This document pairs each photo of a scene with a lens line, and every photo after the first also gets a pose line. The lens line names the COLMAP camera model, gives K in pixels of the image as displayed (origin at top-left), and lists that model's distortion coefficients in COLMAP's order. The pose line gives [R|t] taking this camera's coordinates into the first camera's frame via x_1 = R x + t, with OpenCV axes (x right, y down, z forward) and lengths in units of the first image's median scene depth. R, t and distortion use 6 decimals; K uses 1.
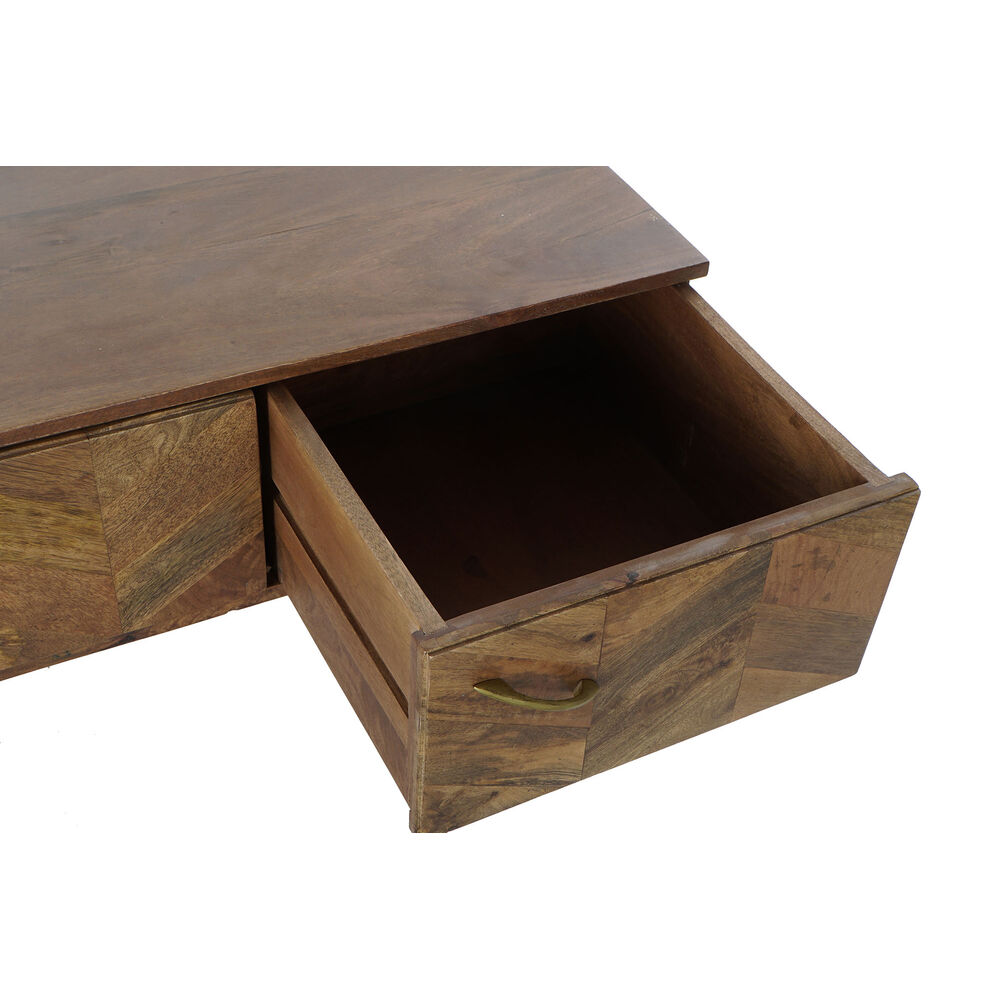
lens RADIAL K [[1488.3, 0, 500.0], [0, 1488.3, 500.0], [0, 0, 1]] dist [-0.034359, -0.052317]
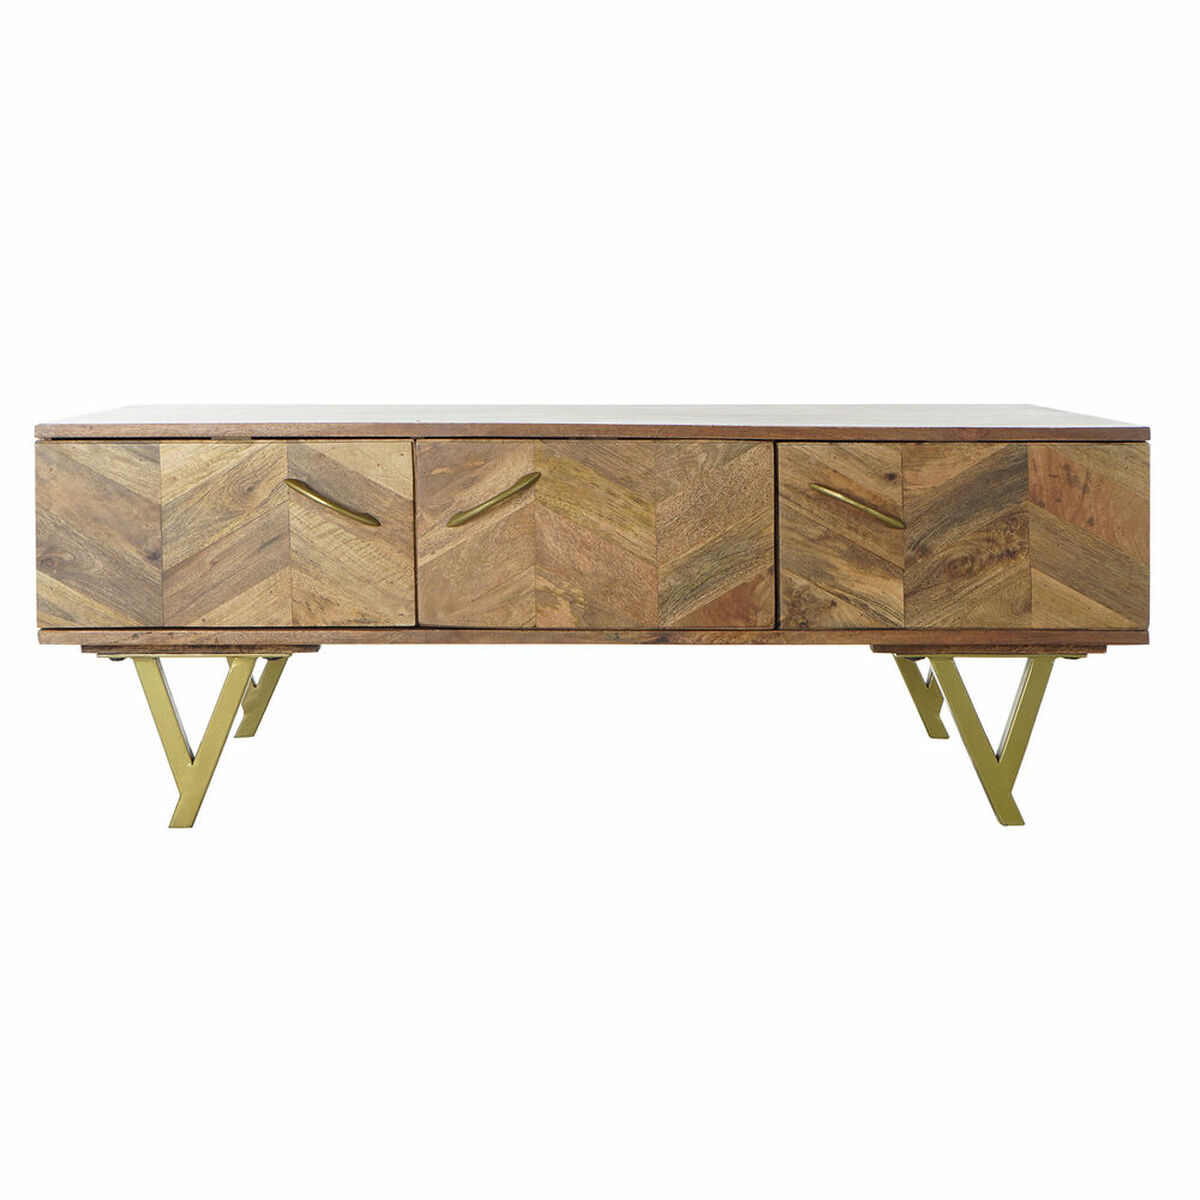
lens RADIAL K [[6928.6, 0, 600.0], [0, 6928.6, 600.0], [0, 0, 1]] dist [-0.469043, -1.657444]
pose [[0.888050, -0.019197, -0.459346, 2.731289], [-0.249610, 0.818913, -0.516794, 3.524139], [0.386086, 0.573596, 0.722444, -3.766623]]
